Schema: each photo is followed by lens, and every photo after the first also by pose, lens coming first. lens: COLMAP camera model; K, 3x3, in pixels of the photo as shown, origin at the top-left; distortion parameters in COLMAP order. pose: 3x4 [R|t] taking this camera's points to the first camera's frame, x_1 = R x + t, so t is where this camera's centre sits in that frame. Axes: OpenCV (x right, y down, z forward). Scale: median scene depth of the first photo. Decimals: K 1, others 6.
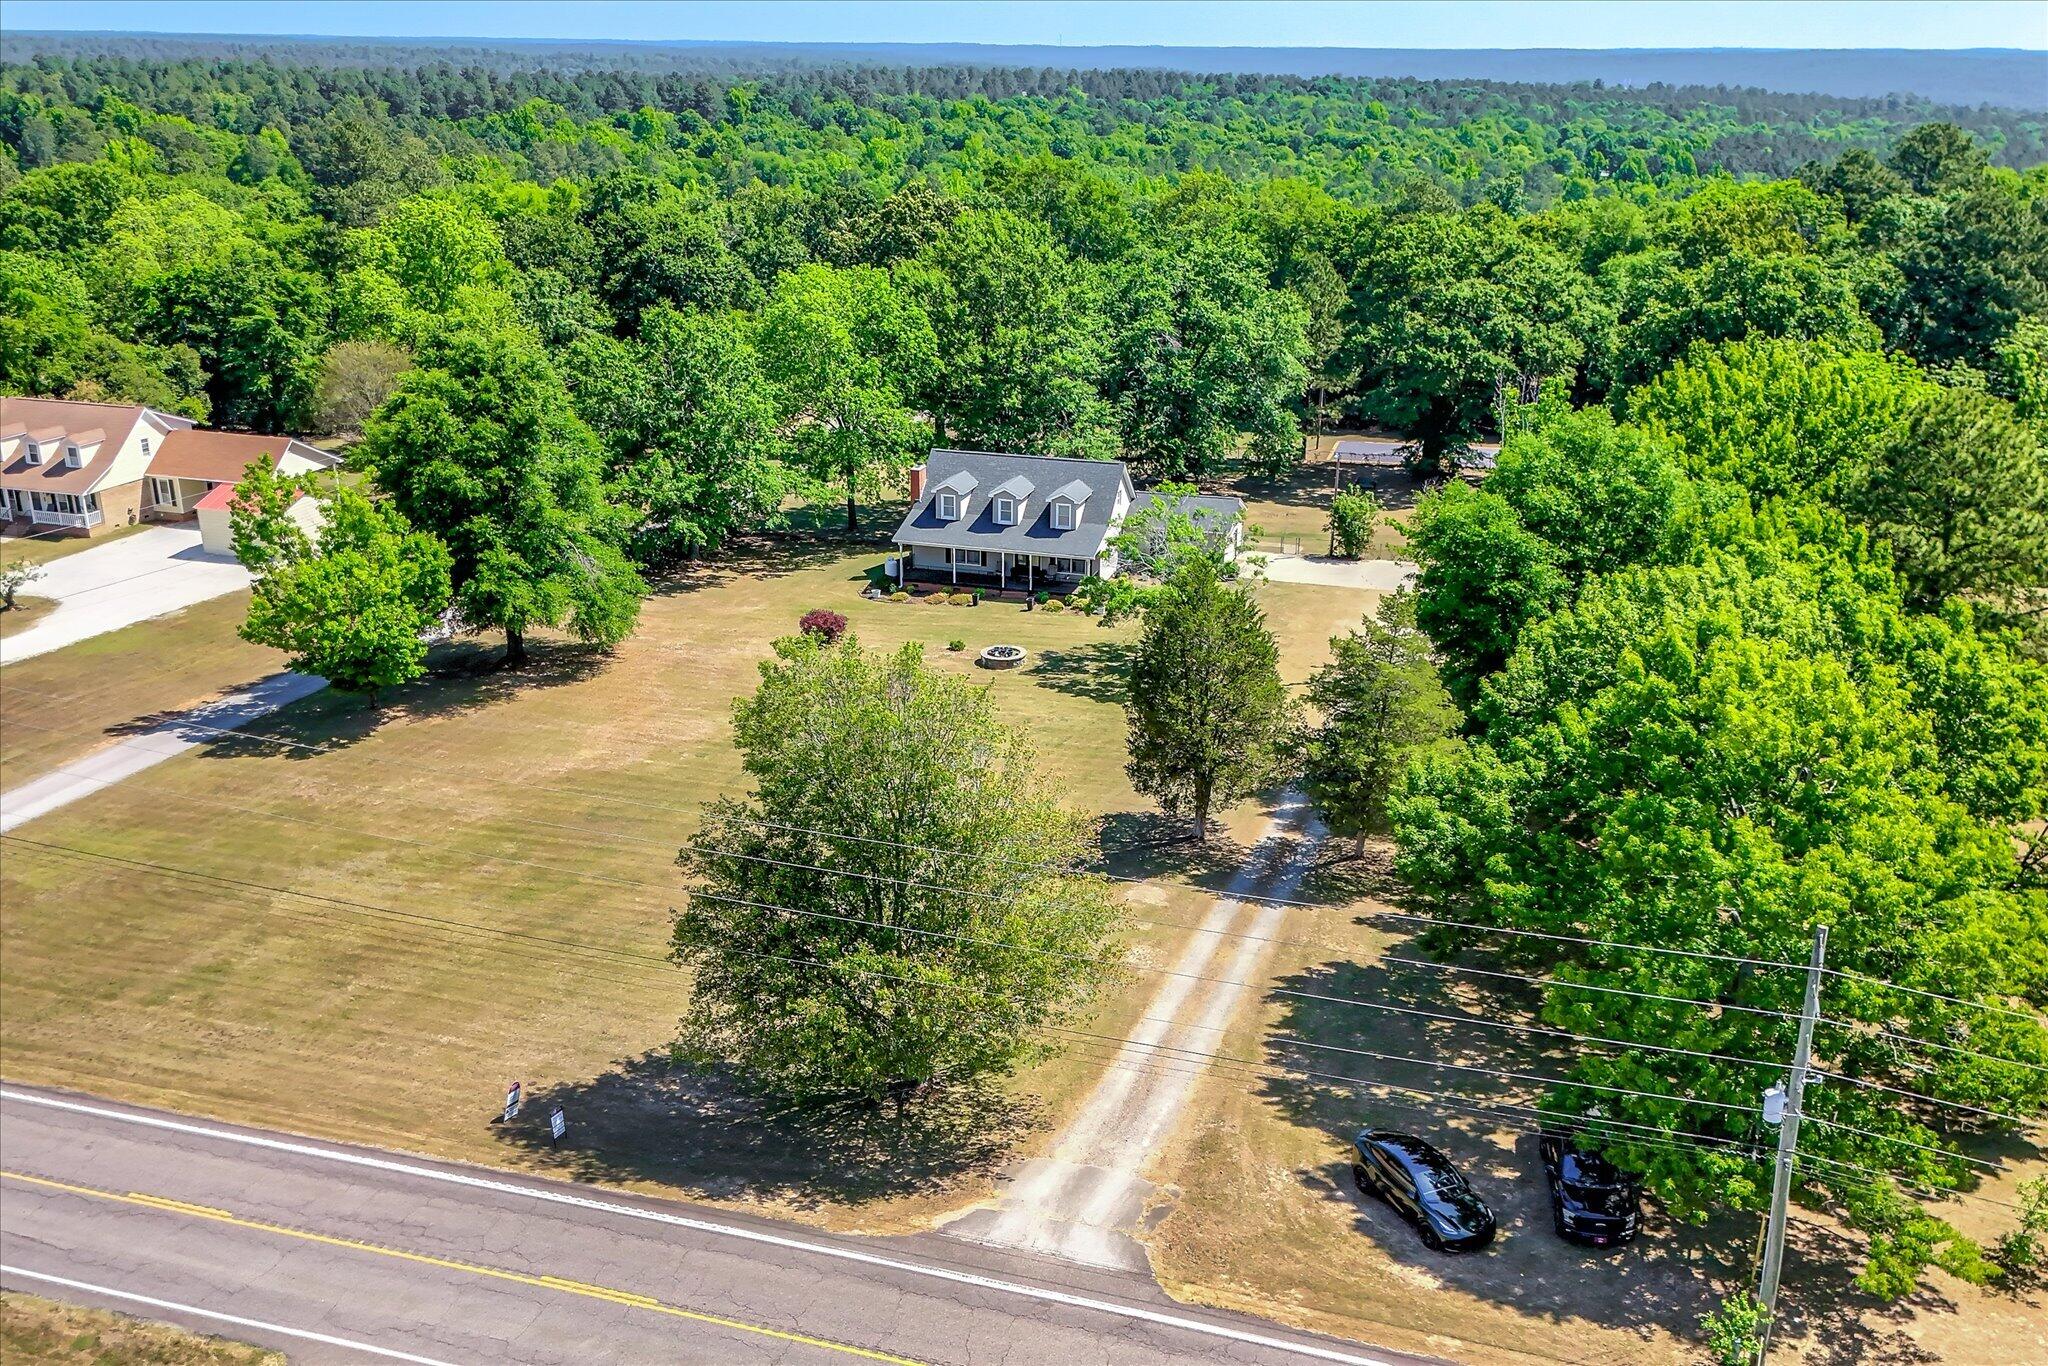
lens RADIAL K [[1788.3, 0, 1034.8], [0, 1788.3, 680.6], [0, 0, 1]] dist [0.081961, -0.070531]
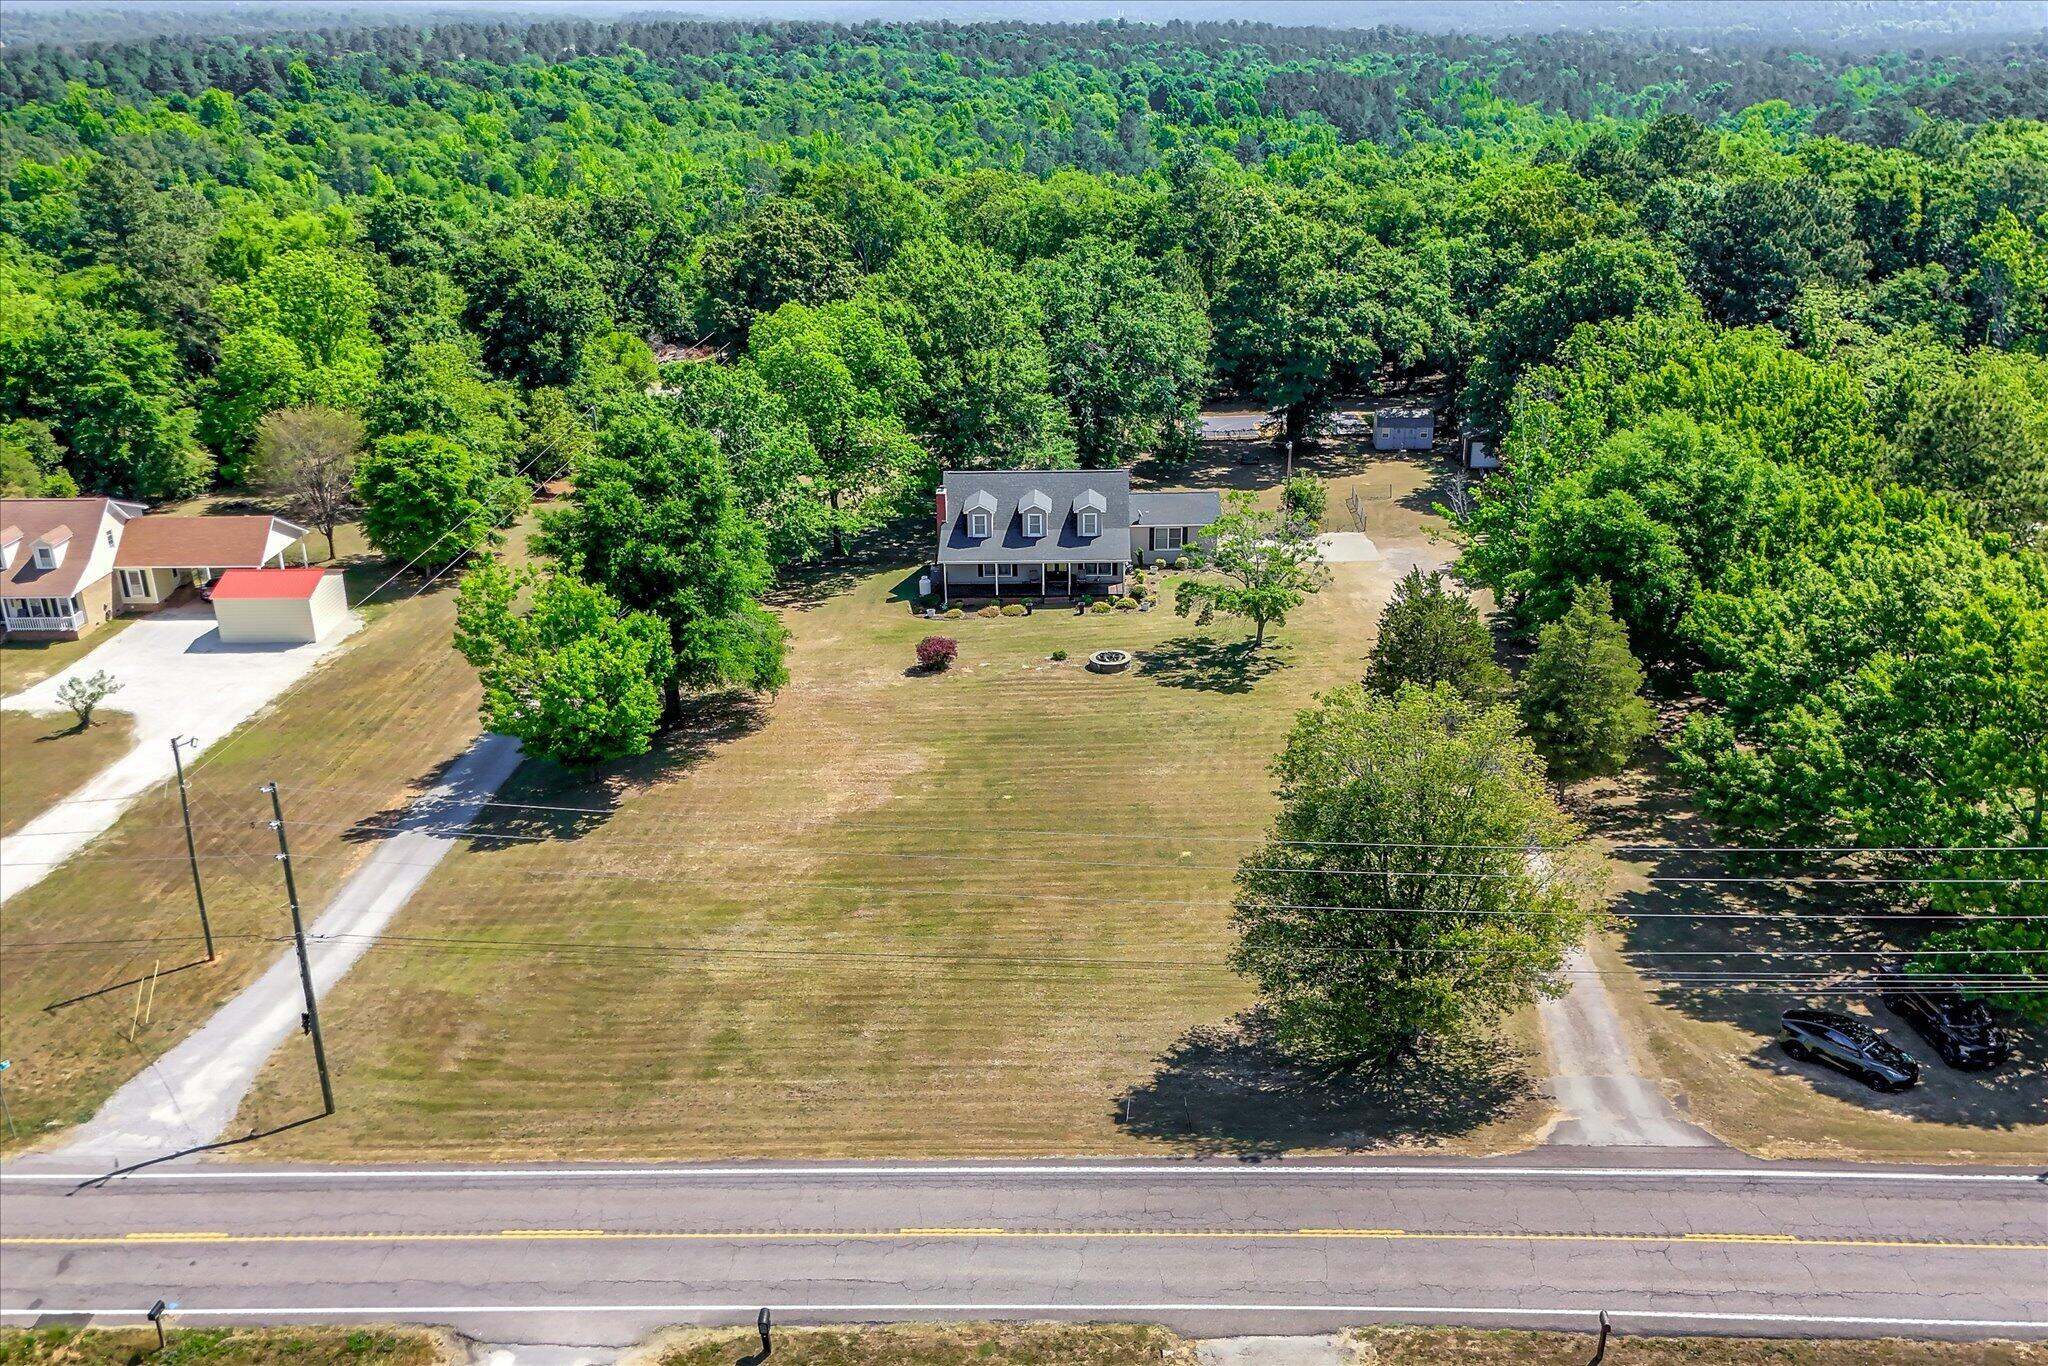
lens RADIAL K [[1788.3, 0, 1022.6], [0, 1788.3, 675.6], [0, 0, 1]] dist [0.081961, -0.070531]
pose [[0.966350, -0.115759, 0.229710, -0.273704], [0.109113, 0.993164, 0.041469, -0.047472], [-0.232940, -0.015009, 0.972375, -0.059378]]
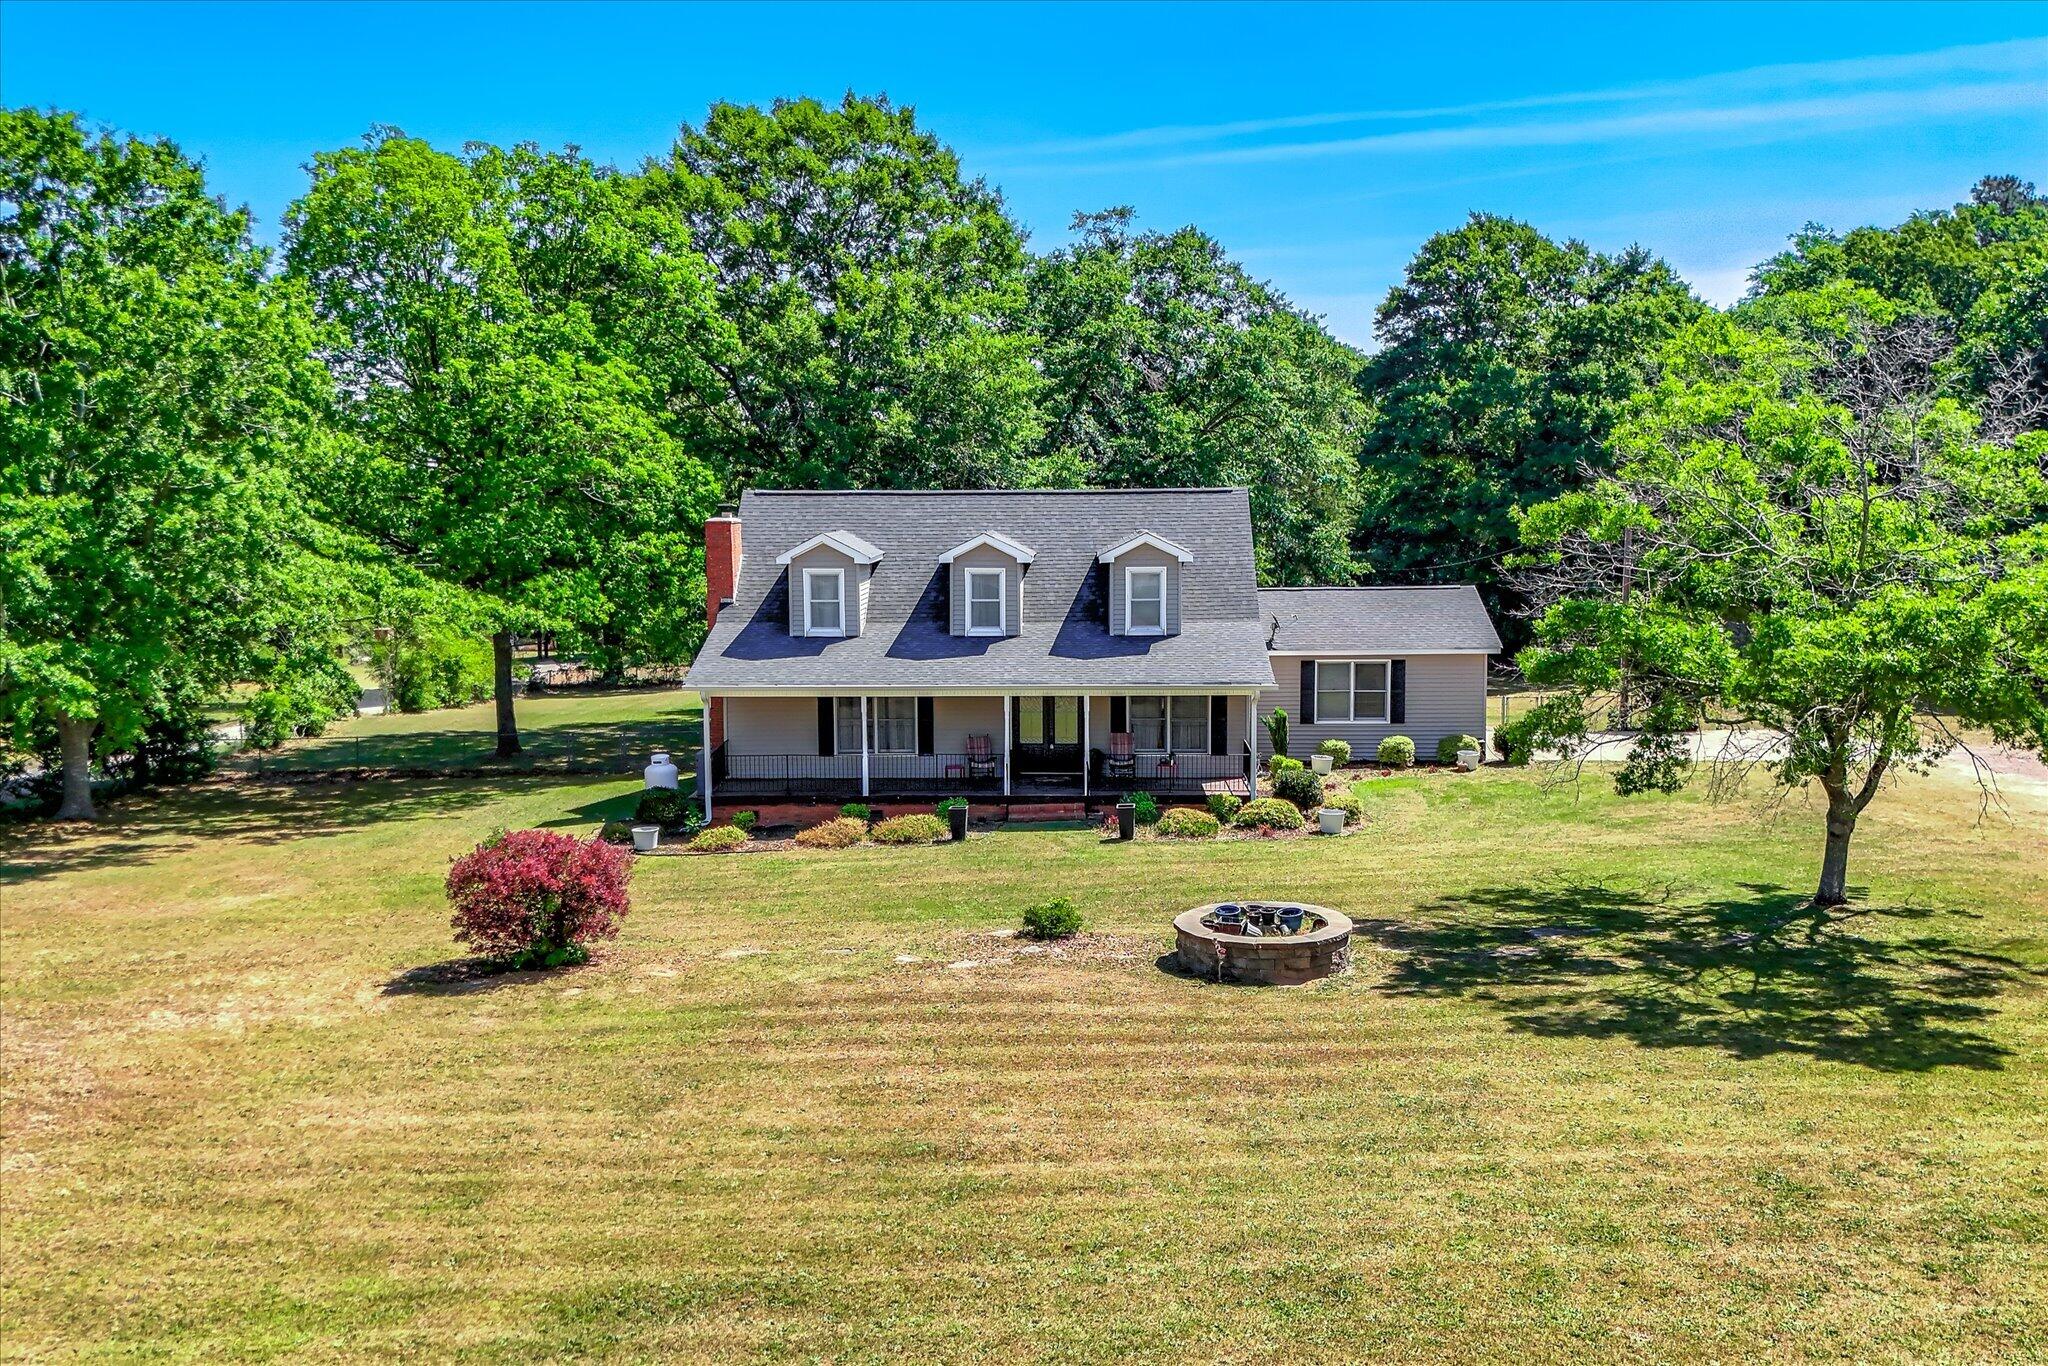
lens RADIAL K [[1788.3, 0, 1030.8], [0, 1788.3, 661.1], [0, 0, 1]] dist [0.081961, -0.070531]
pose [[0.966700, -0.036261, 0.253329, -0.098073], [0.095085, 0.969938, -0.224008, 0.002156], [-0.237591, 0.240637, 0.941087, 0.623948]]
